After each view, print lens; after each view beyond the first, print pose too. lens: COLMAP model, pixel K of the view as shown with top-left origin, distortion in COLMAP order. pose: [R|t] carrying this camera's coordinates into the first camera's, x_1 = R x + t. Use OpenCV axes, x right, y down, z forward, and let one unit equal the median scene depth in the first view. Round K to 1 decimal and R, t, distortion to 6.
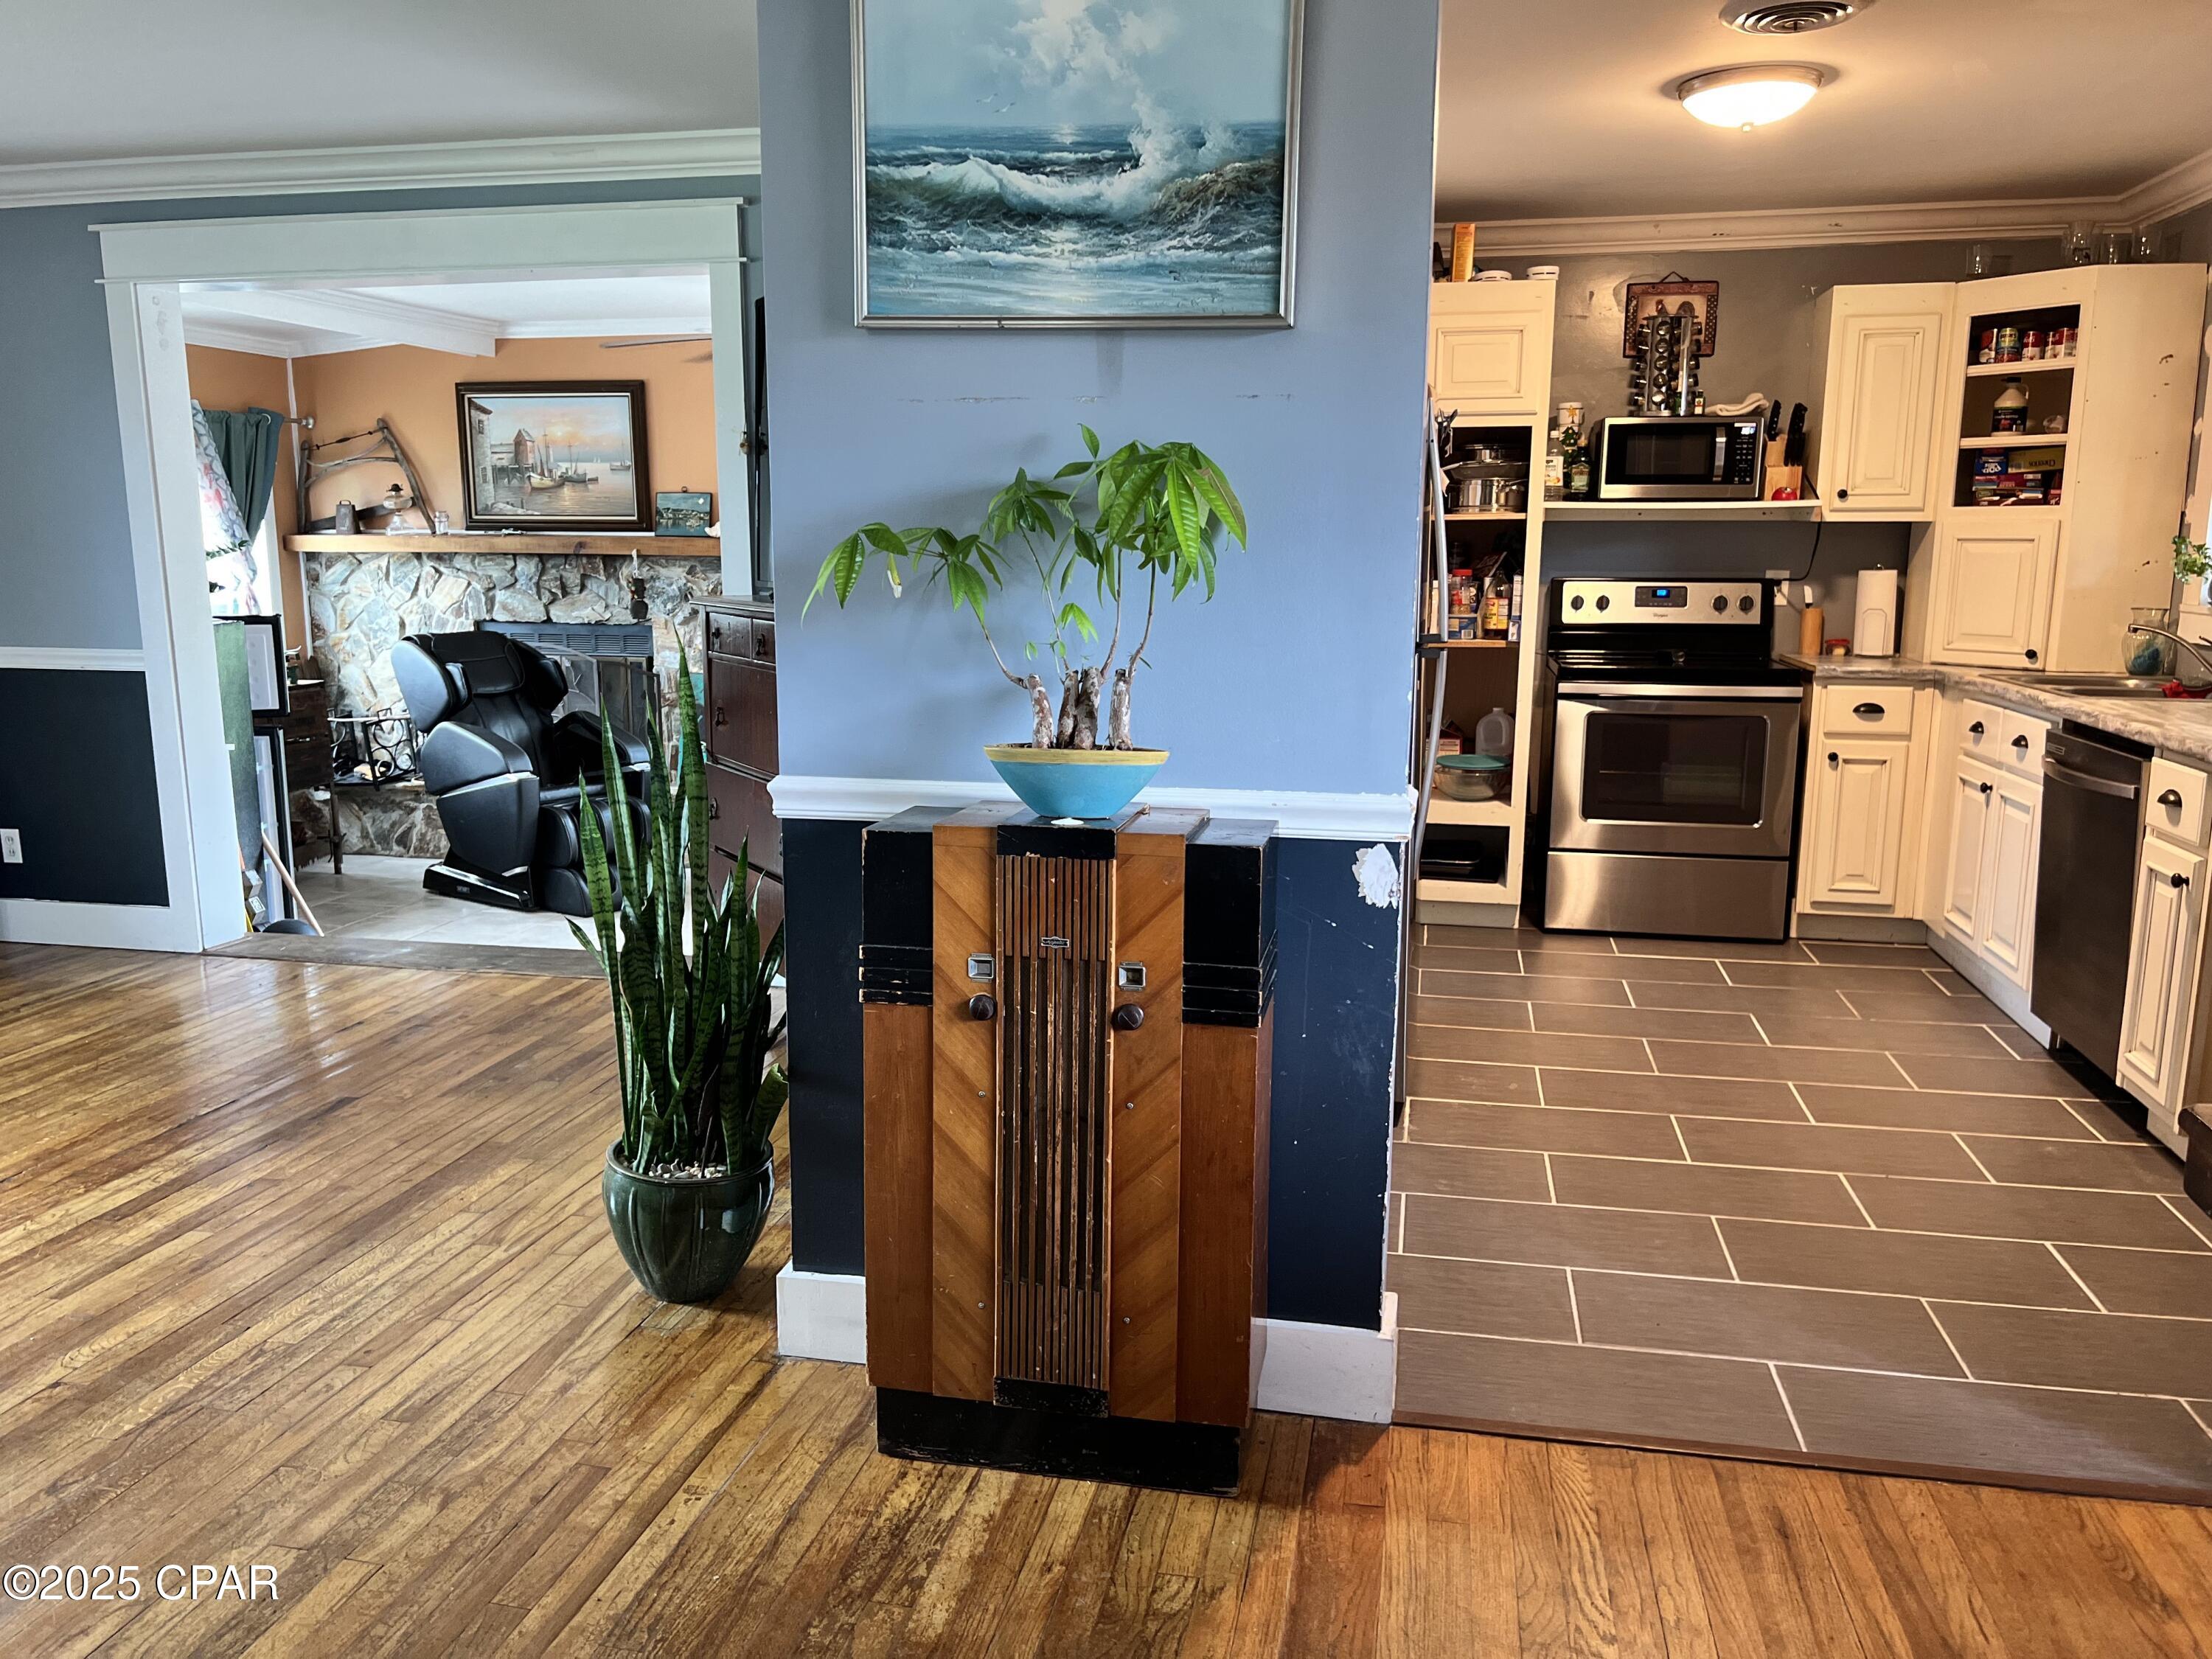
lens RADIAL K [[1660.8, 0, 1090.6], [0, 1660.8, 827.1], [0, 0, 1]] dist [0.038475, -0.040266]
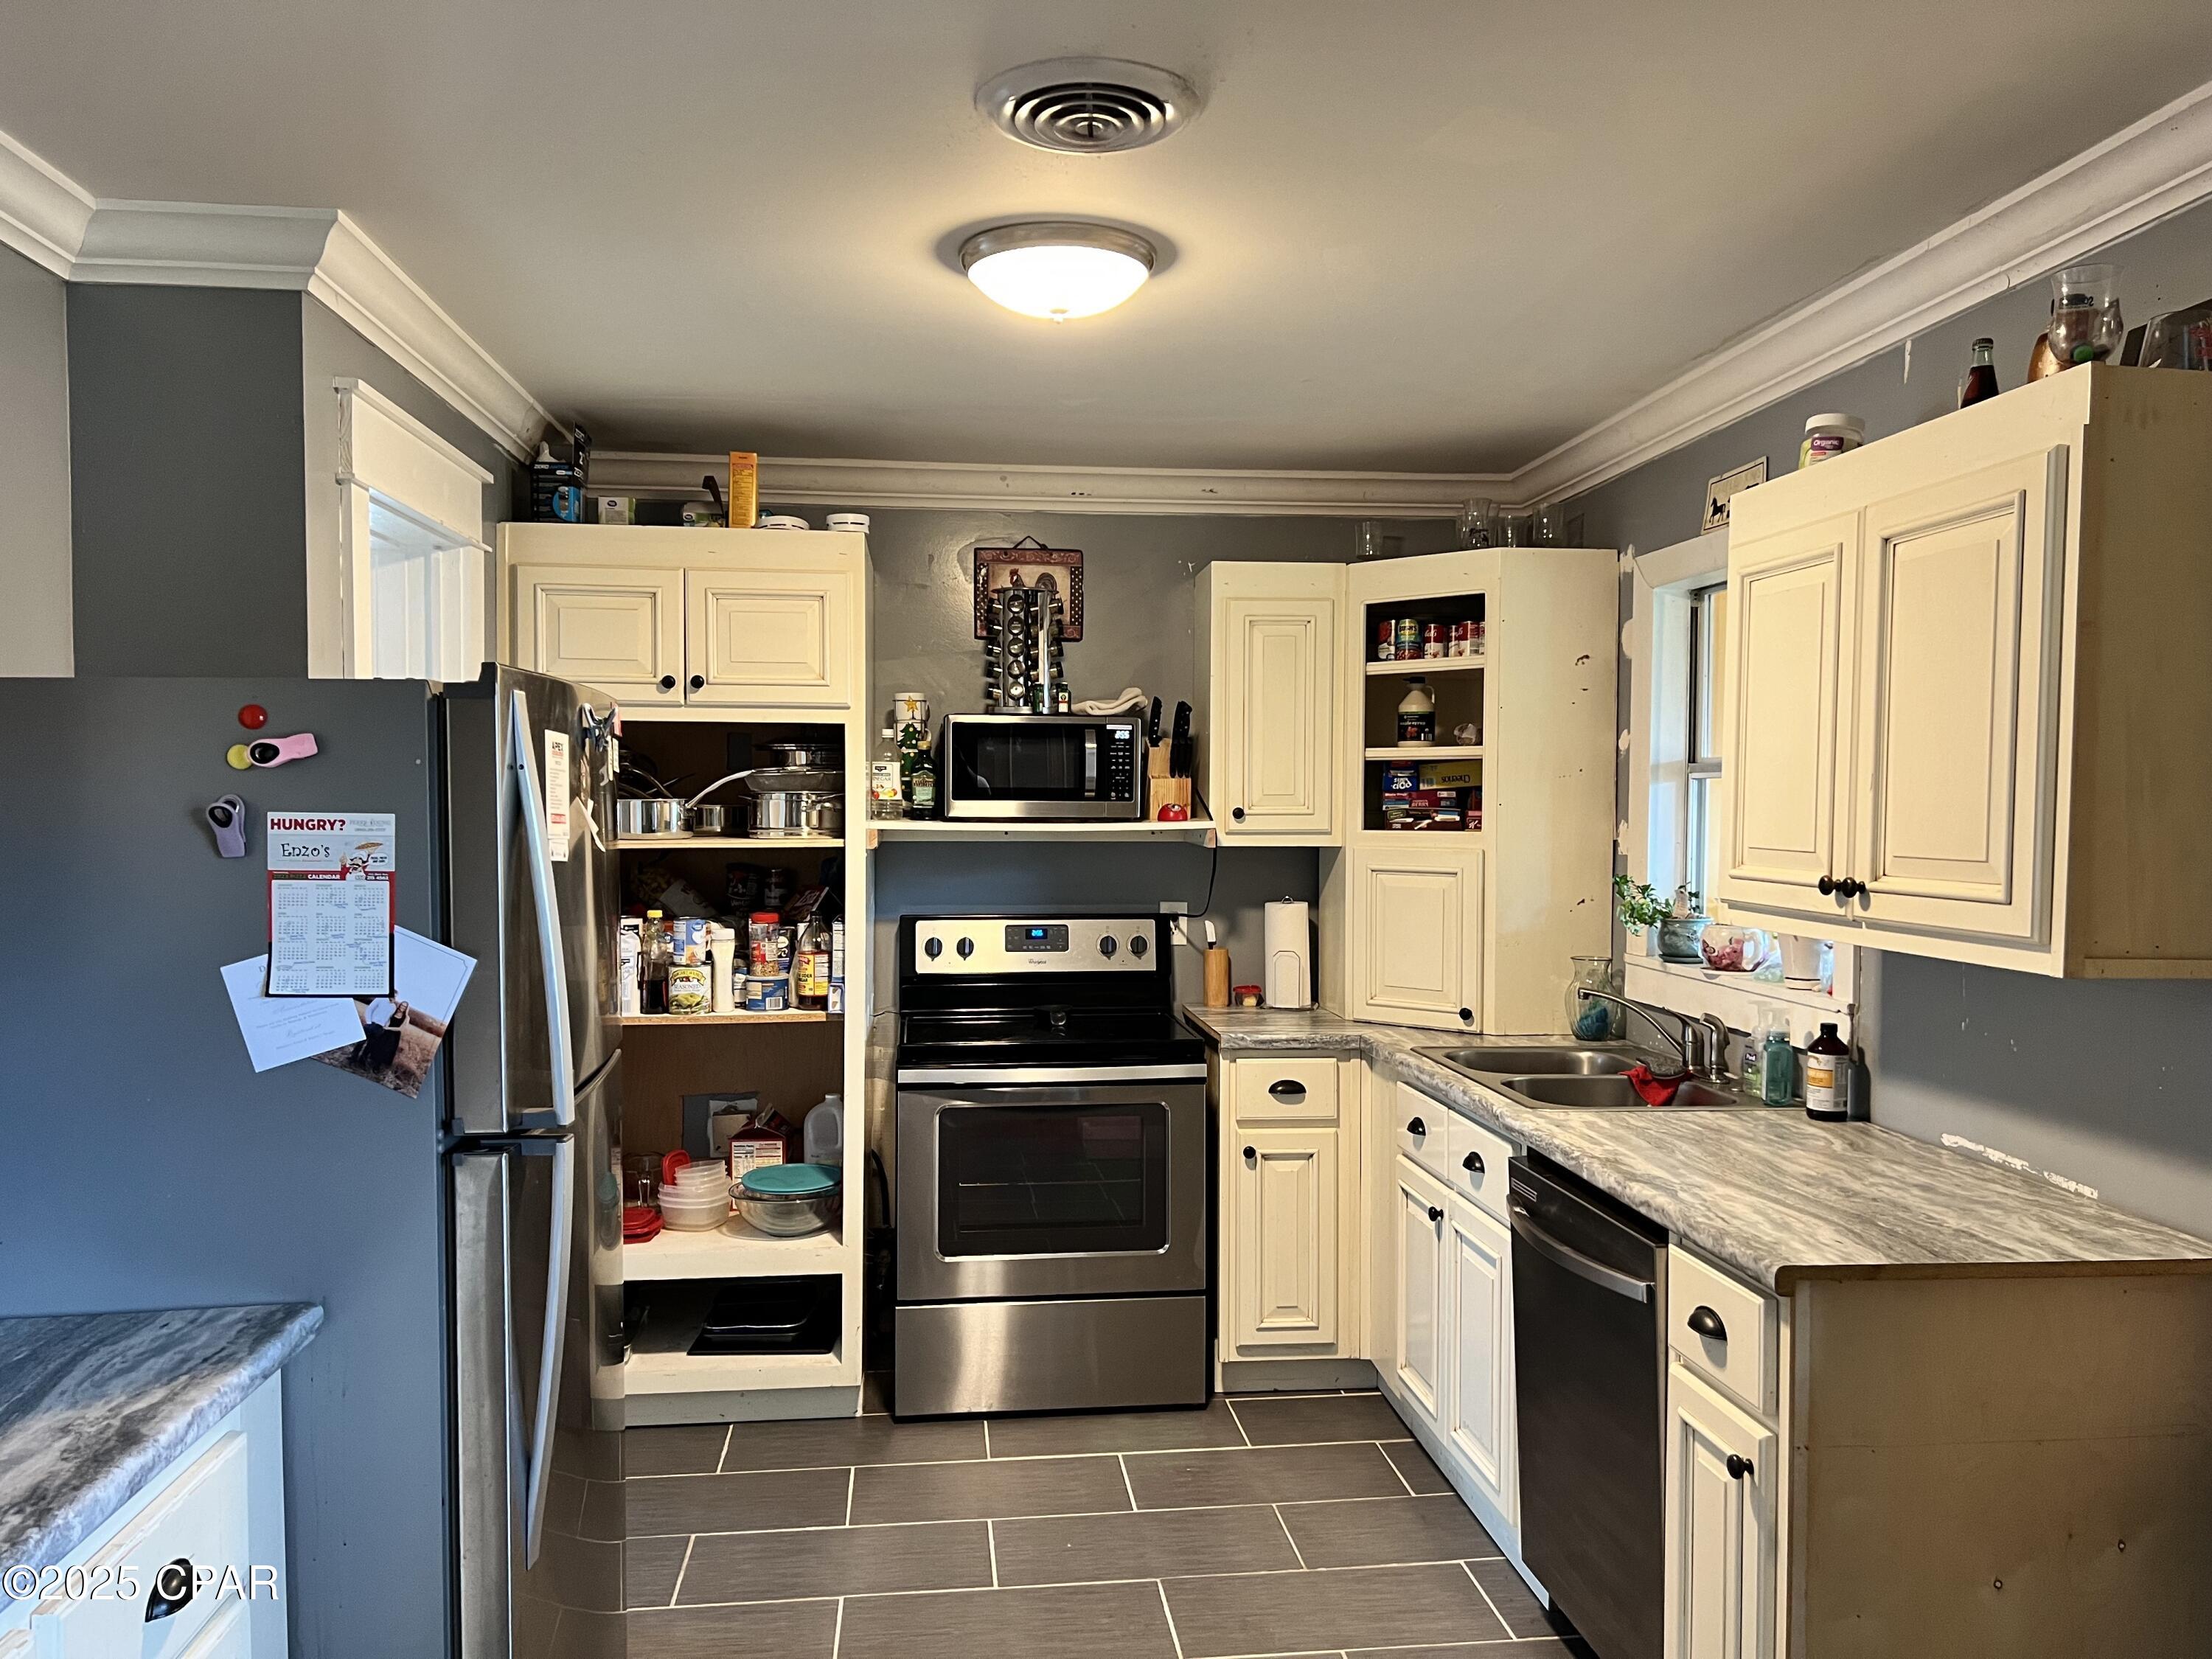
lens RADIAL K [[1658.0, 0, 1117.0], [0, 1658.0, 861.0], [0, 0, 1]] dist [0.167609, -0.234955]
pose [[0.947438, -0.011573, 0.319730, 0.138754], [0.055156, 0.990291, -0.127598, -0.077890], [-0.315149, 0.138526, 0.938878, 0.271914]]
